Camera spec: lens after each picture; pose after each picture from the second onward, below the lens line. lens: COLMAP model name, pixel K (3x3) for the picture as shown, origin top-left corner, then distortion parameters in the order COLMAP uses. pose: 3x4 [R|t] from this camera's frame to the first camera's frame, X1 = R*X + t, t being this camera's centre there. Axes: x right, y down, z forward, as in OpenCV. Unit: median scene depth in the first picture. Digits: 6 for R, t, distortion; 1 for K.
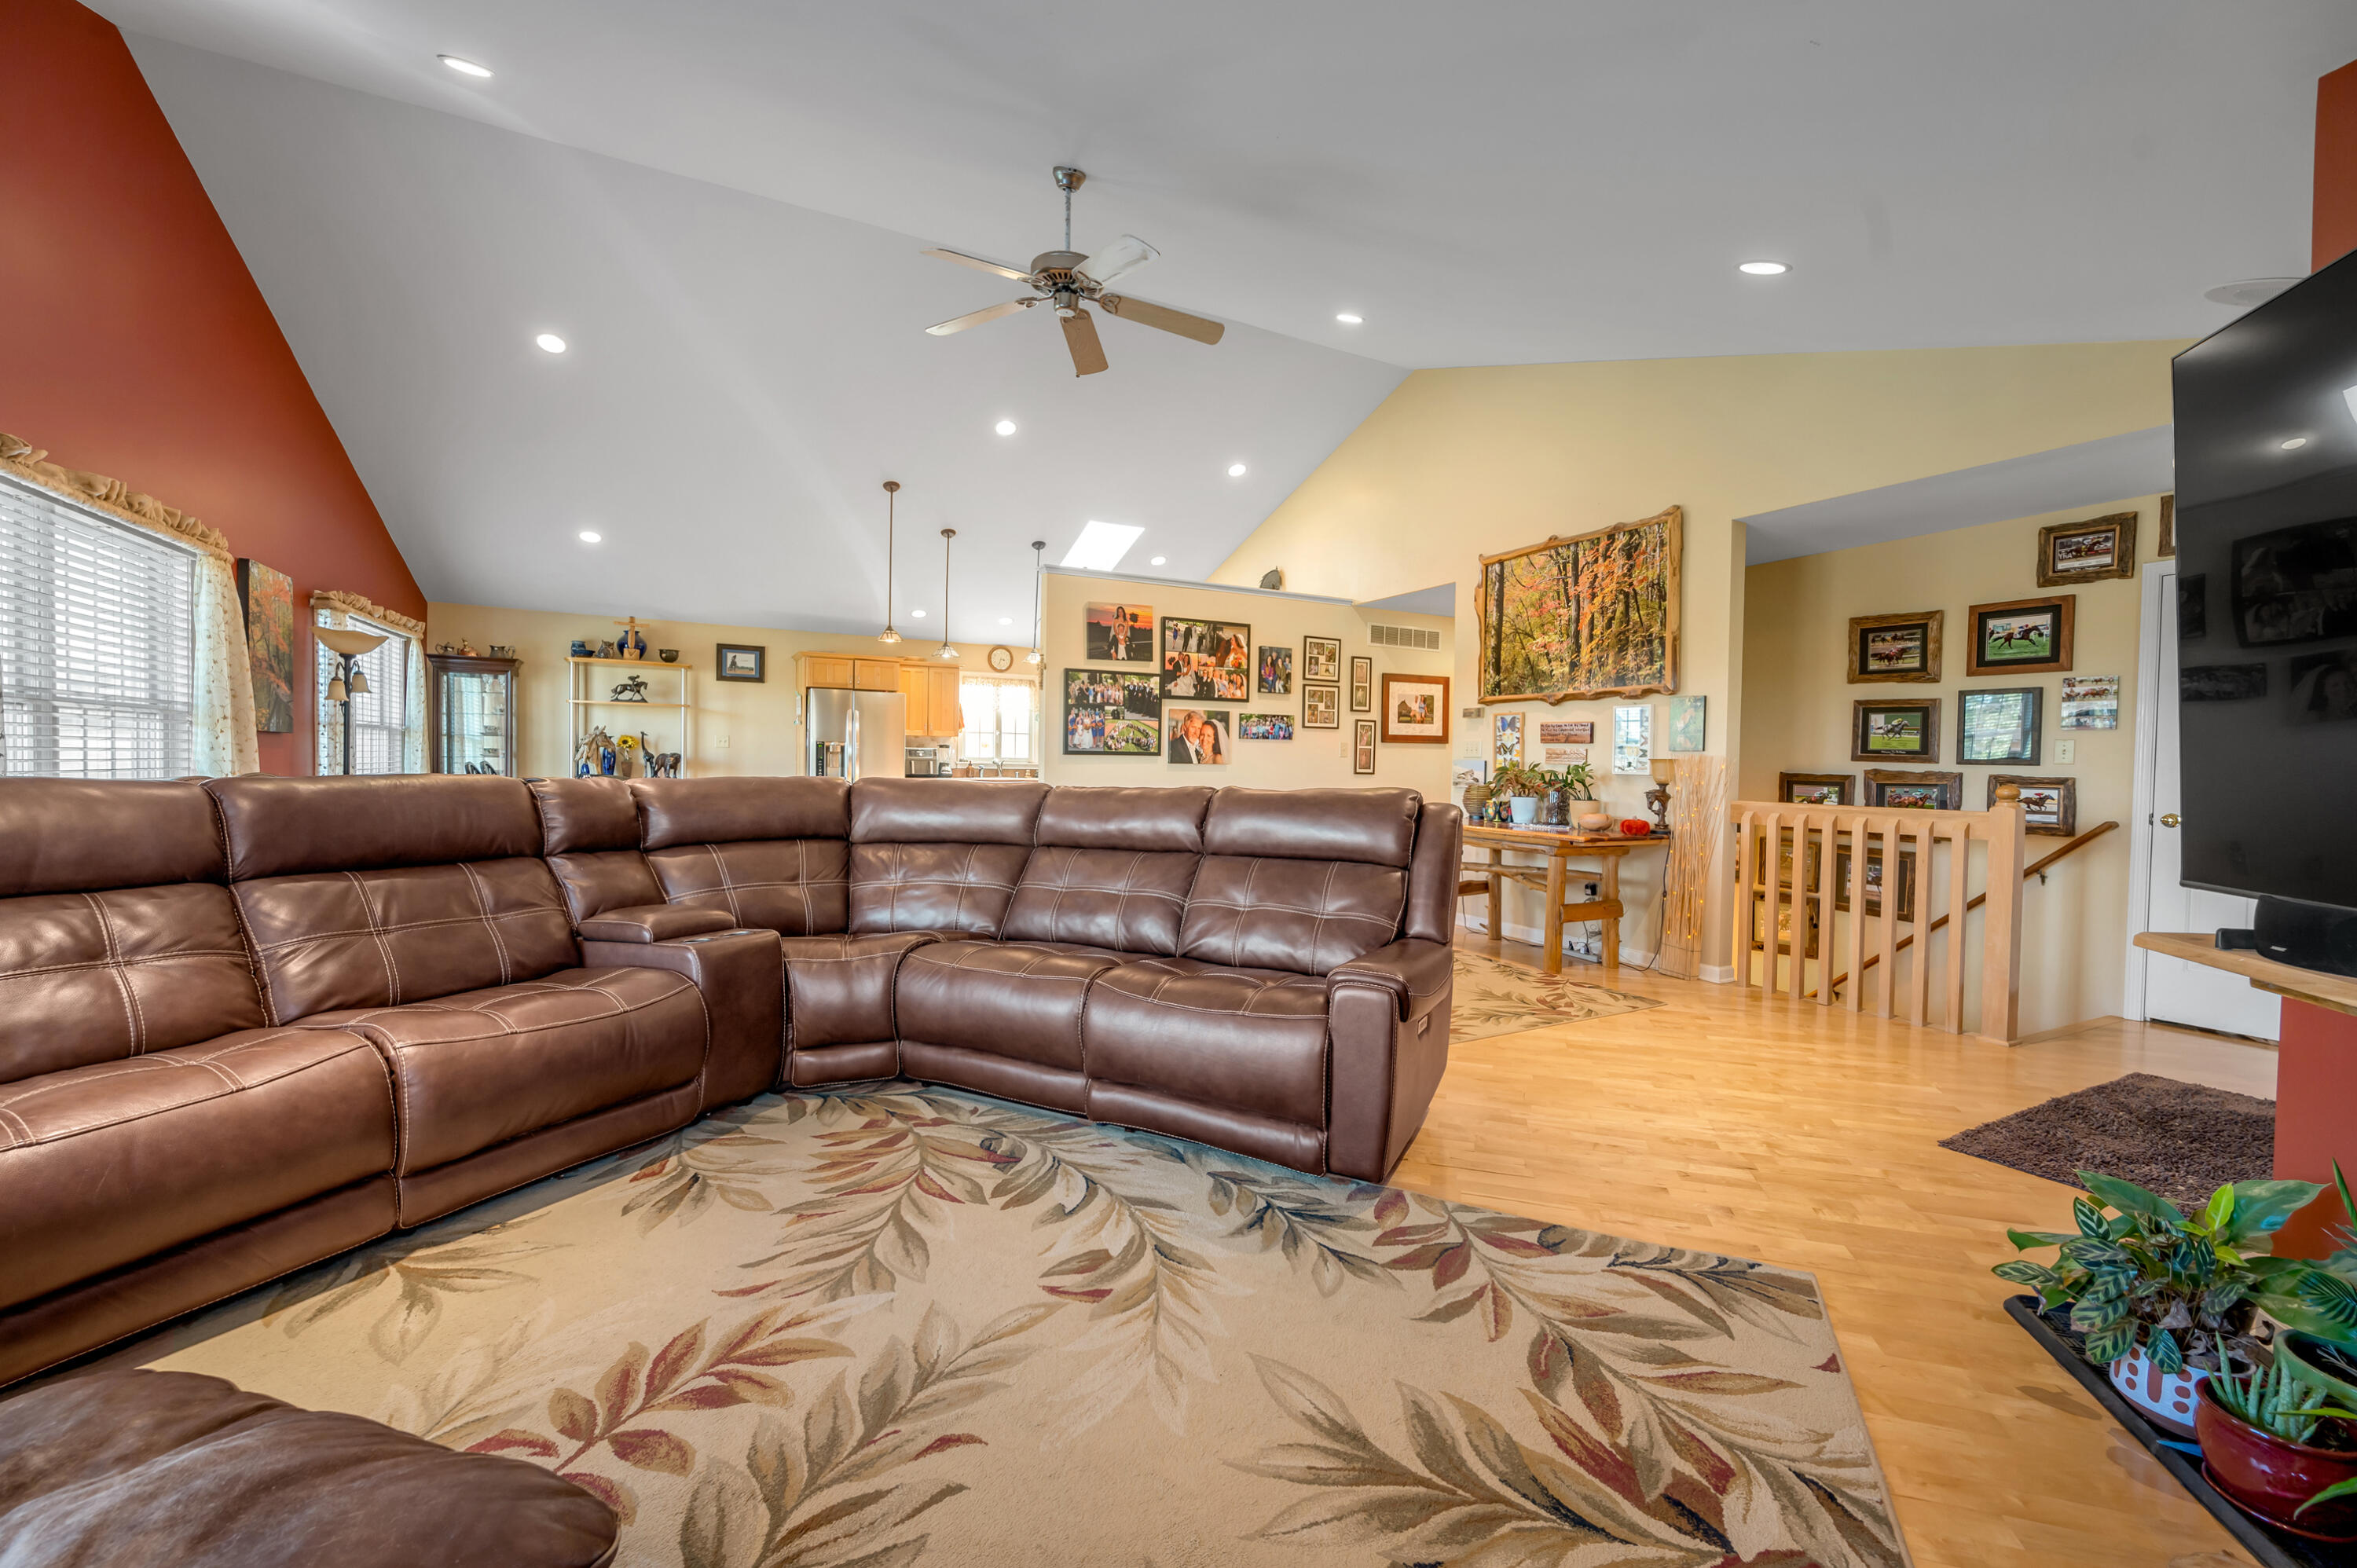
lens RADIAL K [[939.8, 0, 1178.5], [0, 939.8, 784.0], [0, 0, 1]] dist [-0.000345, -0.000012]
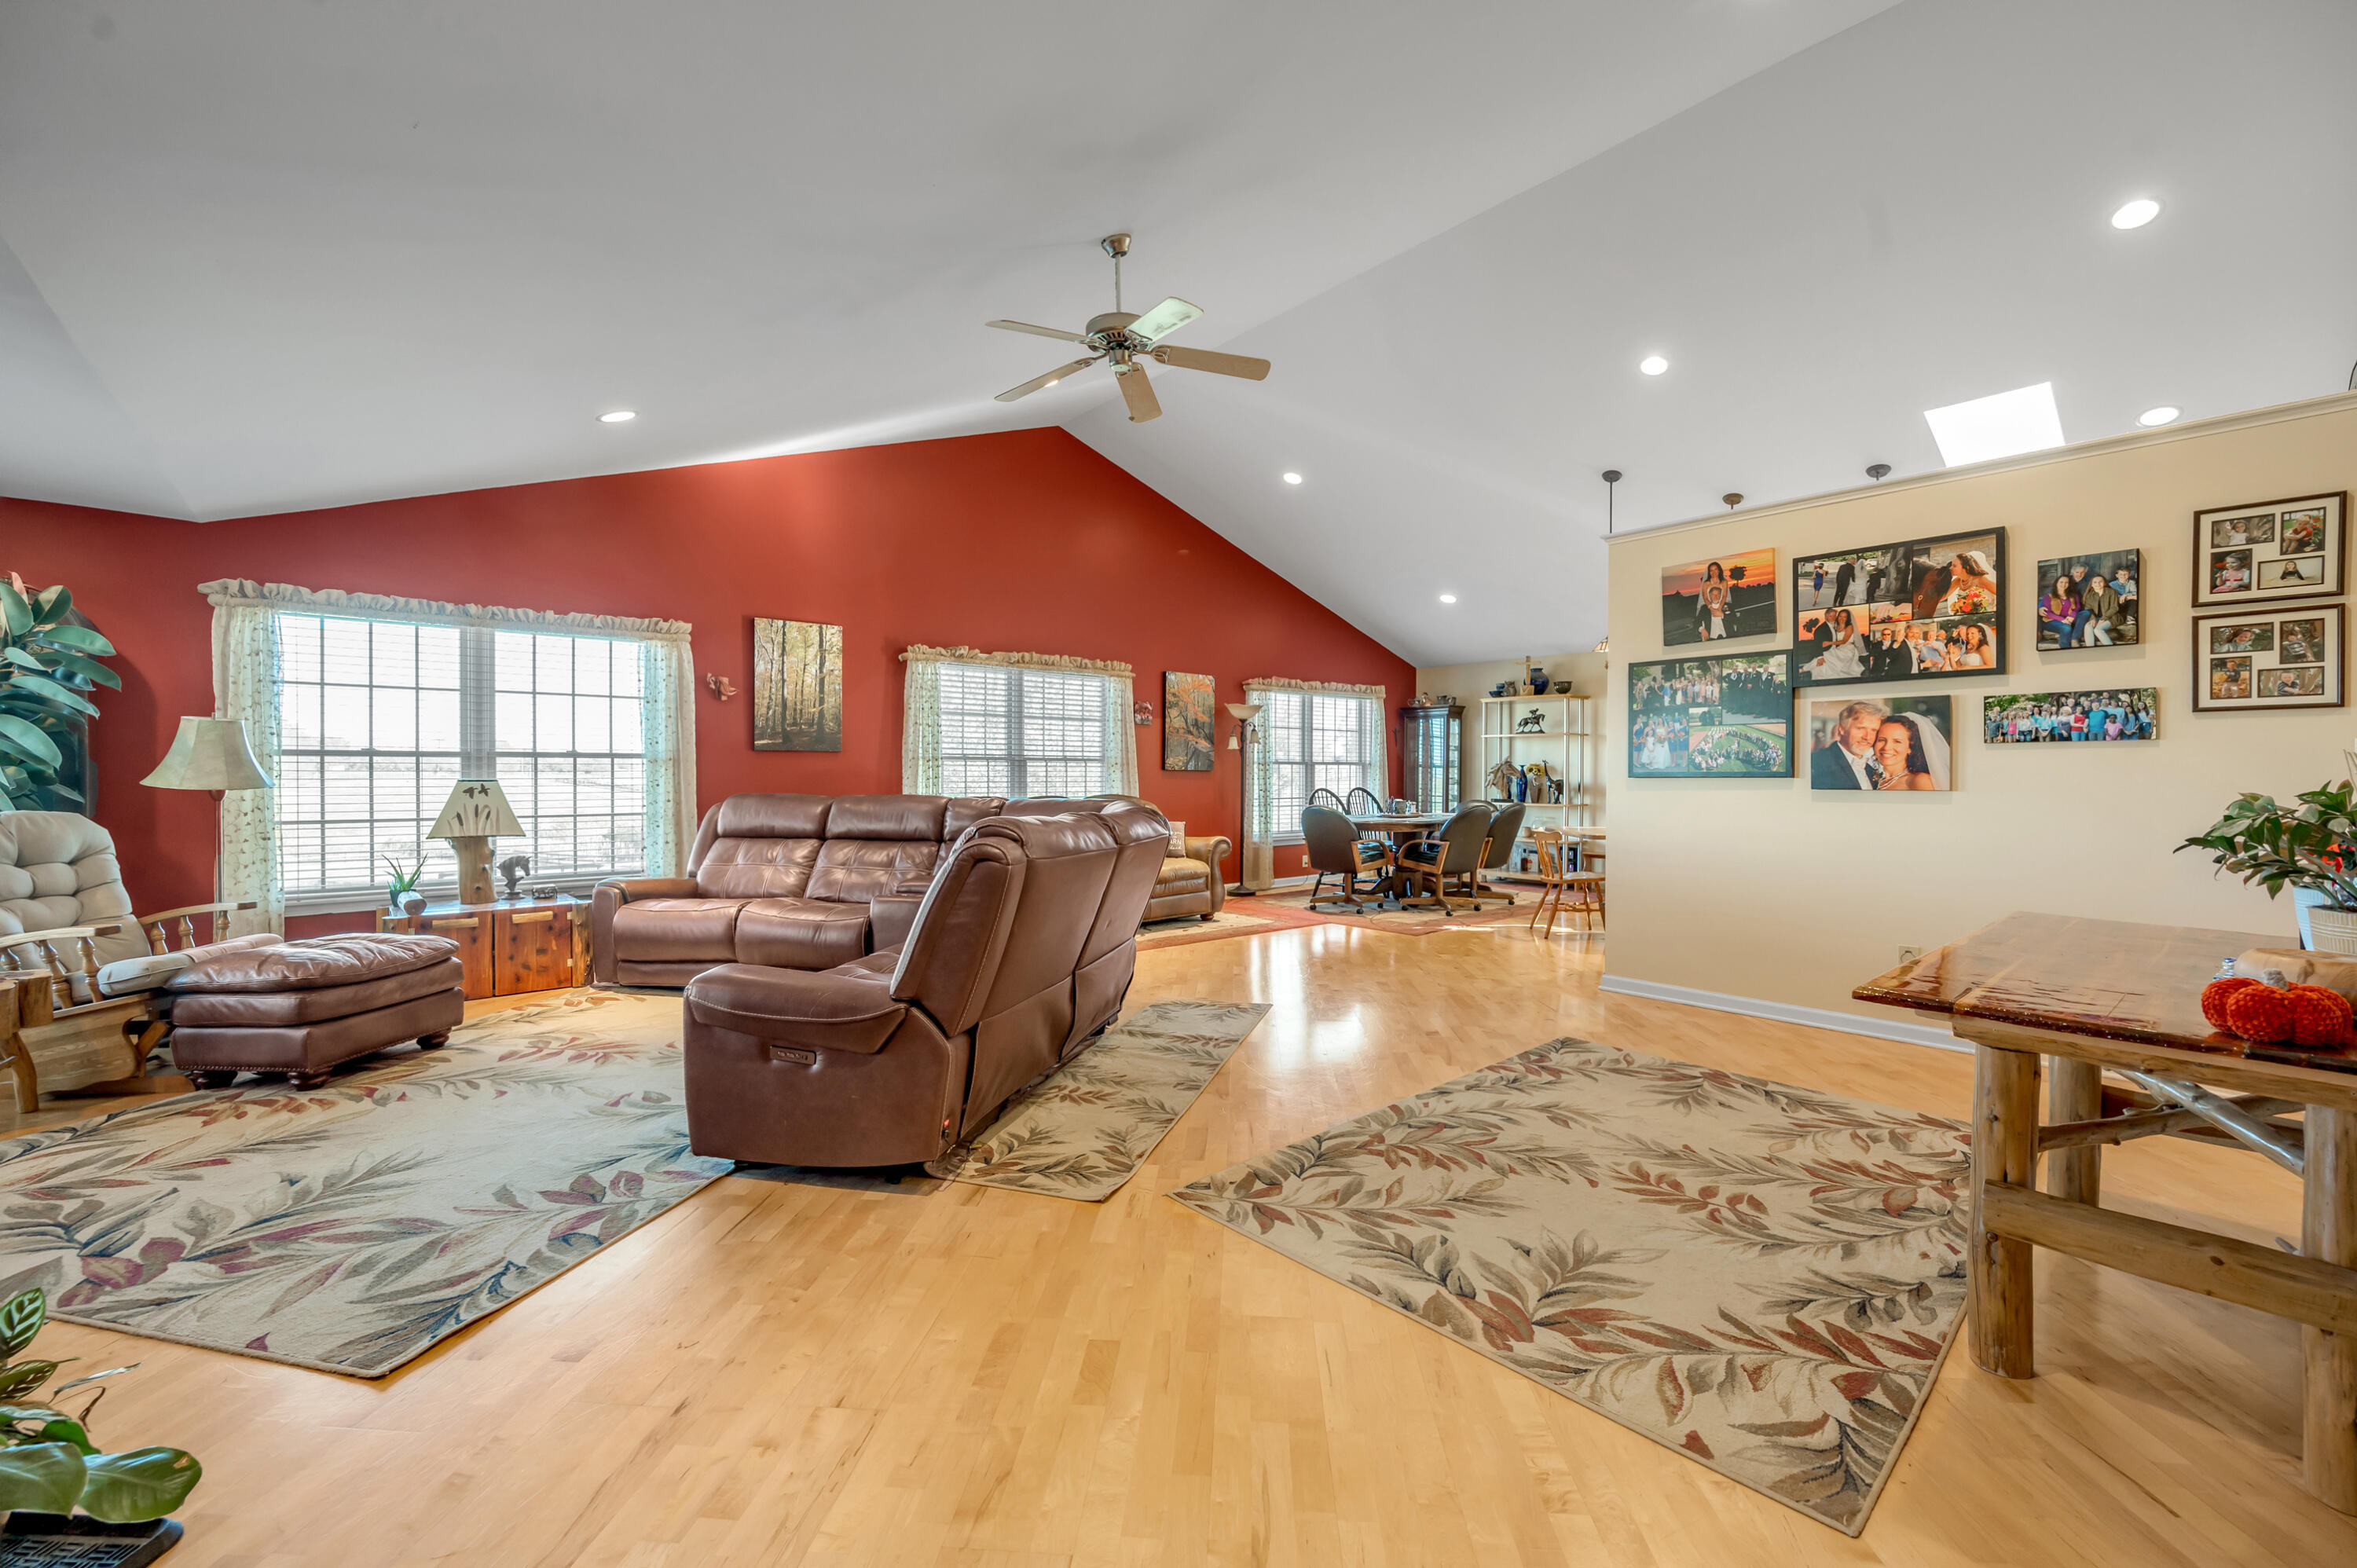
lens RADIAL K [[944.6, 0, 1175.6], [0, 944.6, 776.2], [0, 0, 1]] dist [-0.003507, -0.000366]
pose [[0.225933, -0.013665, -0.974047, 0.564553], [-0.022513, 0.999561, -0.019245, -0.010170], [0.973883, 0.026277, 0.225526, 0.499917]]
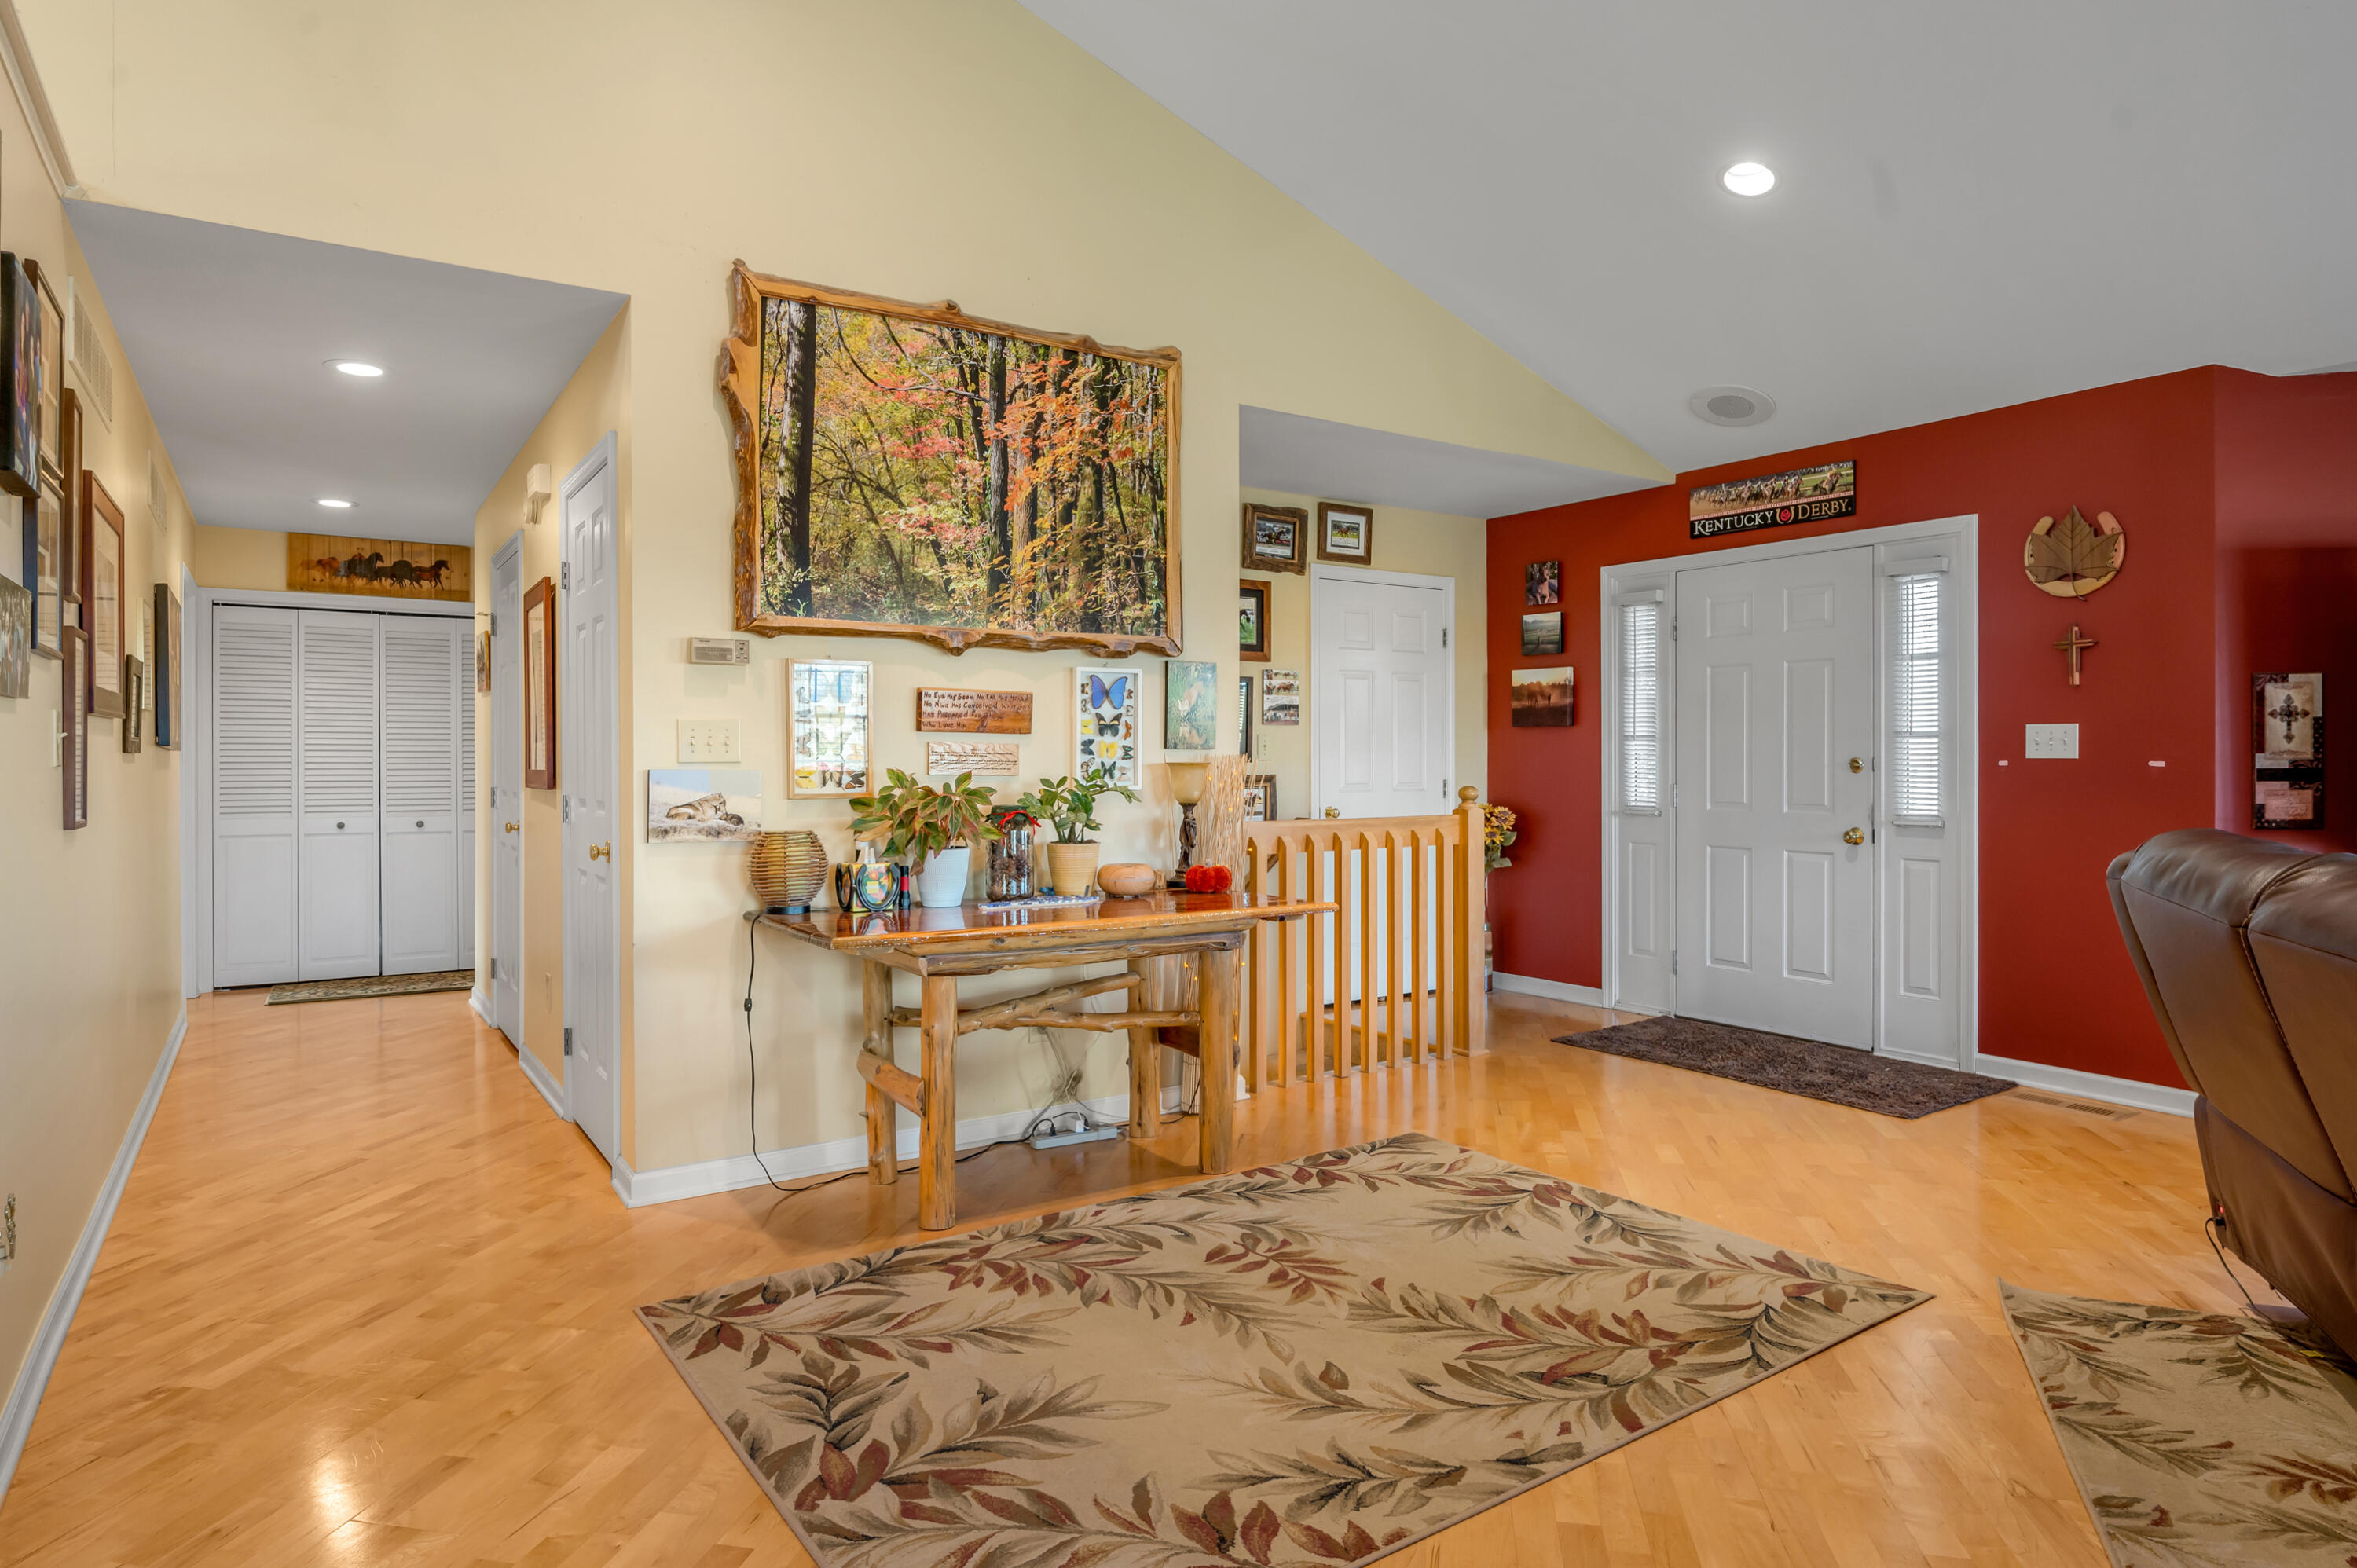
lens RADIAL K [[1345.5, 0, 1187.5], [0, 1345.5, 764.2], [0, 0, 1]] dist [-0.002487, -0.000075]
pose [[-0.114141, -0.021273, 0.993237, -0.285972], [0.024741, 0.999400, 0.024248, -0.038449], [-0.993157, 0.027341, -0.113546, 0.906217]]
